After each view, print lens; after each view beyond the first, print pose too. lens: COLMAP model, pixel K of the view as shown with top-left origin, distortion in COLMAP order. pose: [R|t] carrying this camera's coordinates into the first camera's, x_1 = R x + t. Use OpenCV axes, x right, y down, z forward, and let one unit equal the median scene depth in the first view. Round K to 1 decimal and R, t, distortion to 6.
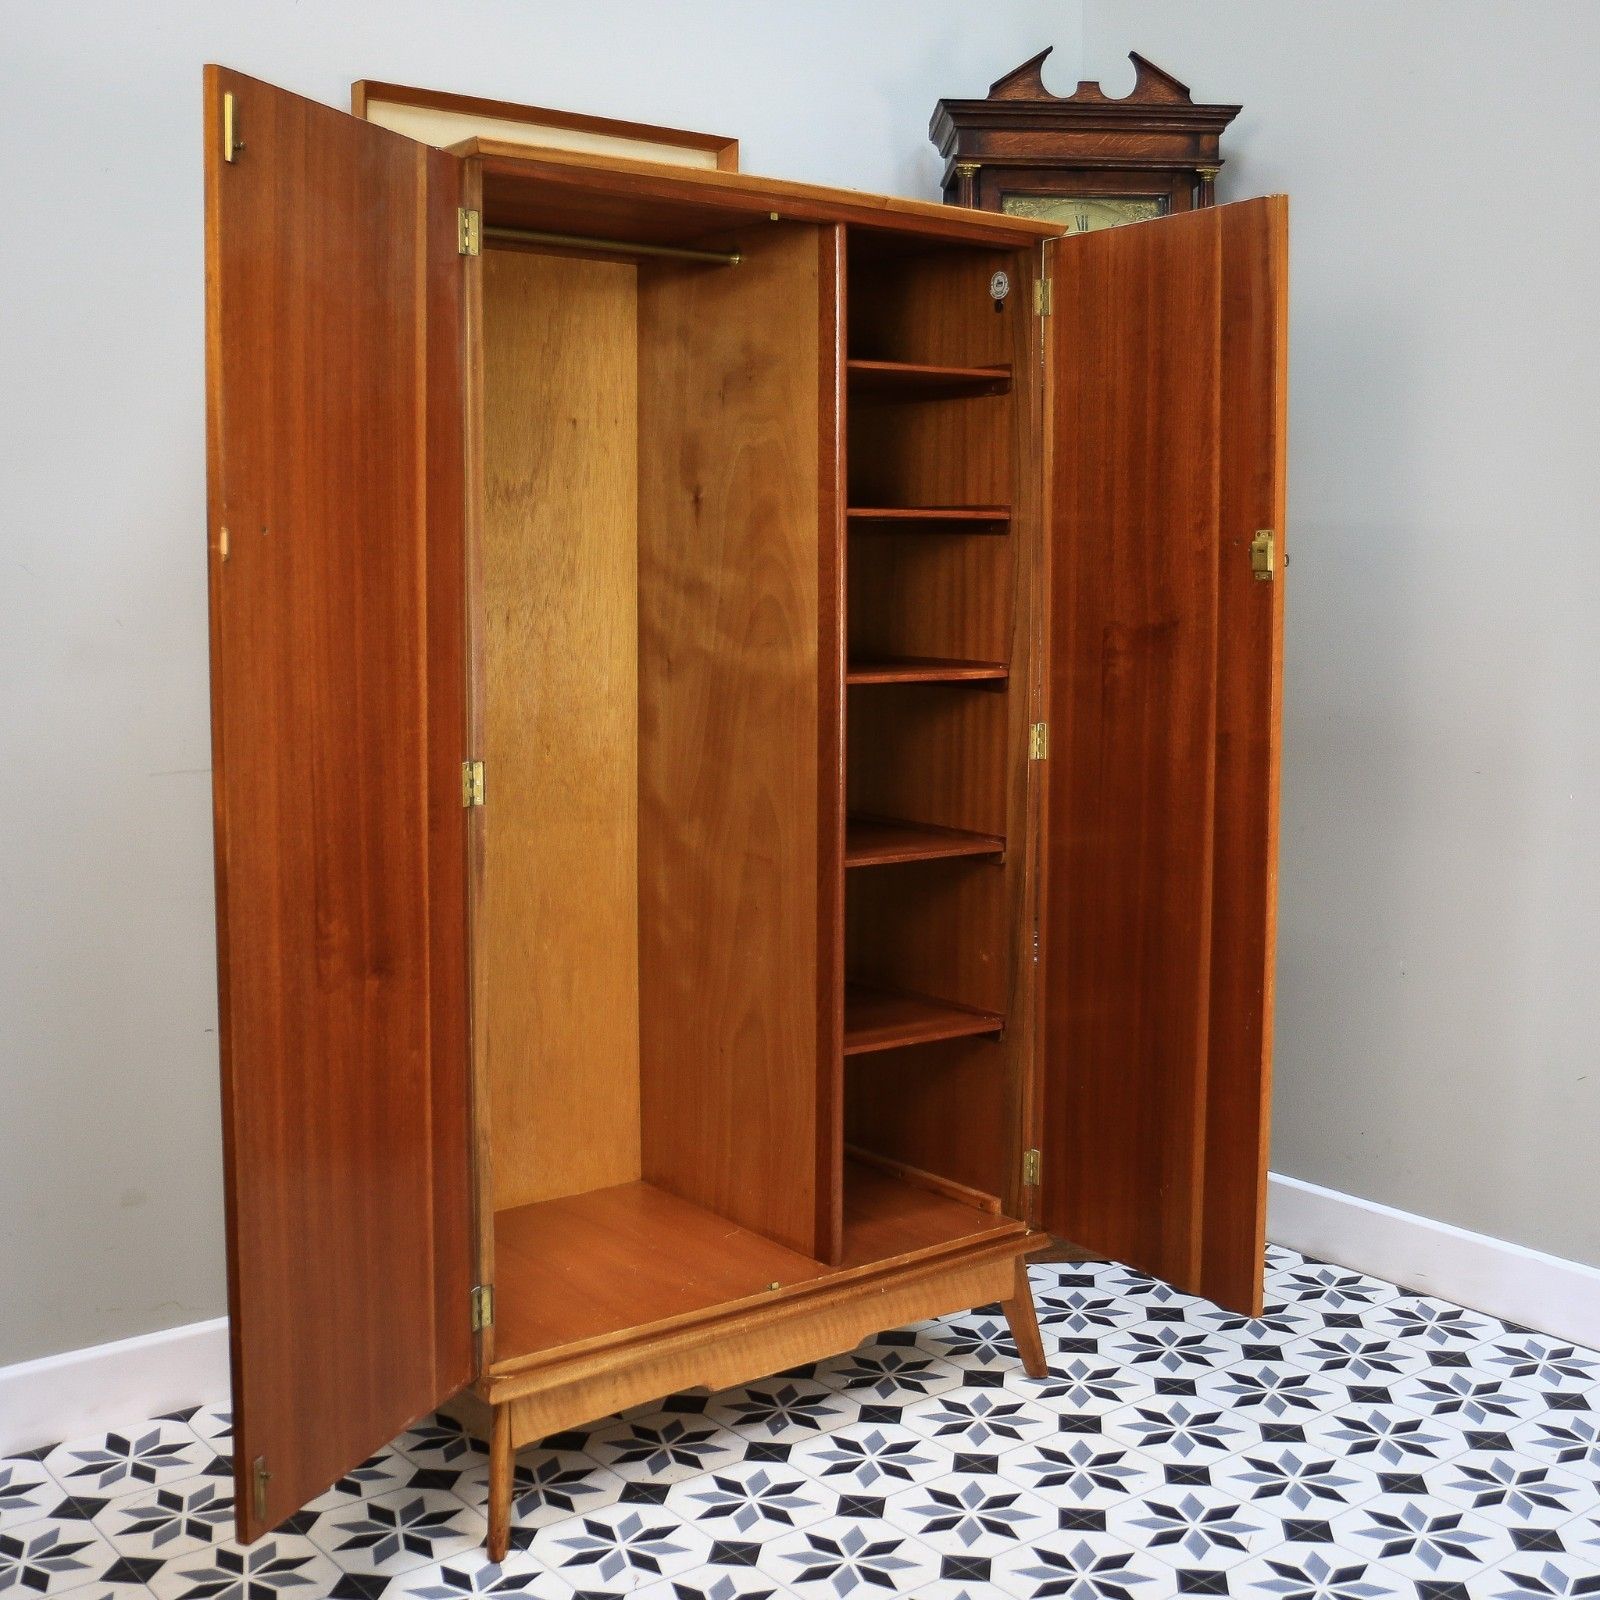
lens RADIAL K [[2003.3, 0, 876.2], [0, 2003.3, 752.6], [0, 0, 1]] dist [-0.102721, 0.092991]
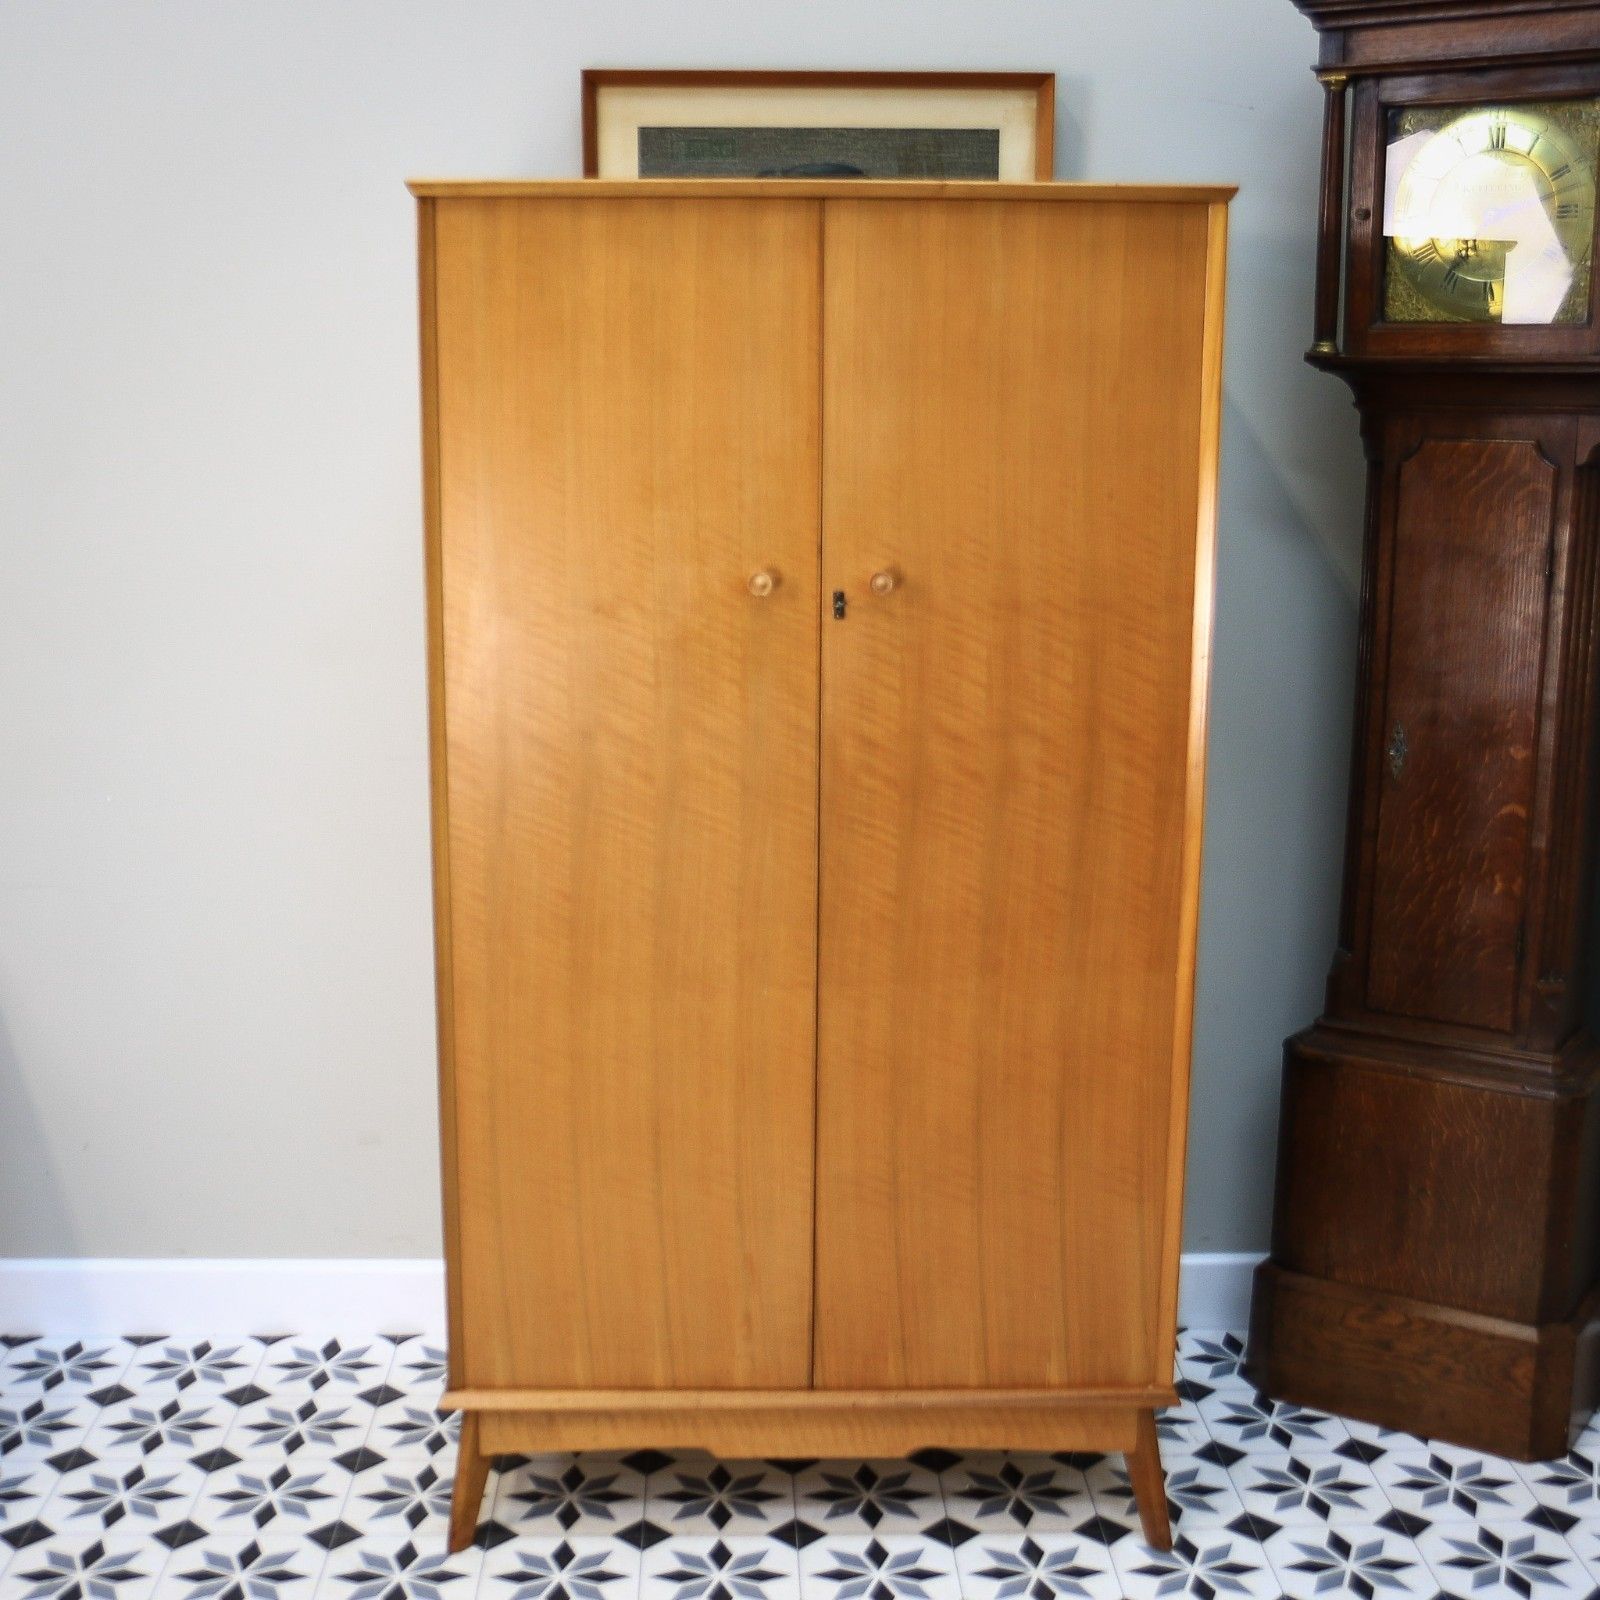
lens RADIAL K [[2180.3, 0, 775.0], [0, 2180.3, 860.1], [0, 0, 1]] dist [-0.099406, 0.083677]
pose [[0.785701, 0.130669, -0.604648, 0.510641], [-0.058194, 0.988714, 0.138049, -0.108086], [0.615863, -0.073279, 0.784438, 0.195498]]
